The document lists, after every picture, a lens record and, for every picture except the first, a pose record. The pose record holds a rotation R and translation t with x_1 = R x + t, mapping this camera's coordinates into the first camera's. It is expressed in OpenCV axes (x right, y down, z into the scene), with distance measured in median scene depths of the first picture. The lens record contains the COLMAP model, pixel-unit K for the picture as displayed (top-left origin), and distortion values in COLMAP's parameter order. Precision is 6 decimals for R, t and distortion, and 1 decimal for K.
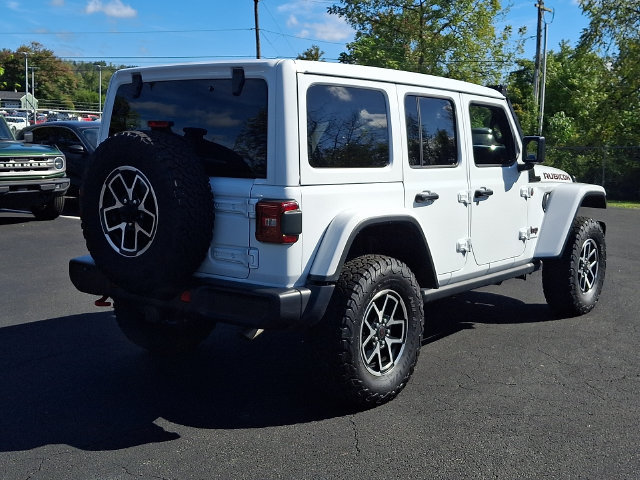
lens RADIAL K [[783.9, 0, 302.8], [0, 783.9, 212.0], [0, 0, 1]] dist [0.099359, -0.055869]
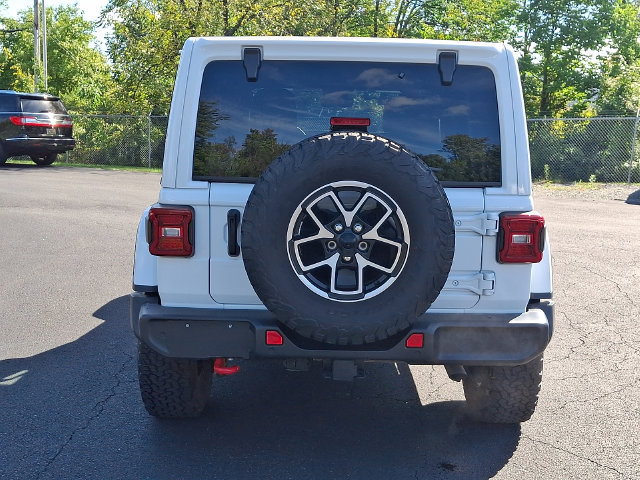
lens RADIAL K [[776.5, 0, 320.0], [0, 776.5, 240.0], [0, 0, 1]] dist [0.180270, -0.423664]
pose [[0.778109, -0.096124, 0.620731, -0.685803], [0.050375, 0.994588, 0.090872, -0.069280], [-0.626106, -0.039439, 0.778740, 0.438160]]
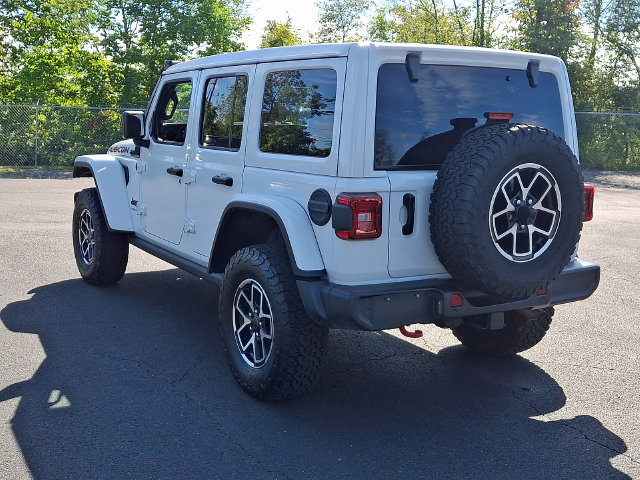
lens RADIAL K [[779.2, 0, 304.4], [0, 779.2, 222.4], [0, 0, 1]] dist [0.168561, -0.383709]
pose [[0.340503, -0.136065, 0.930346, -1.146647], [0.074819, 0.990257, 0.117443, -0.115020], [-0.937262, 0.029618, 0.347366, 0.907910]]
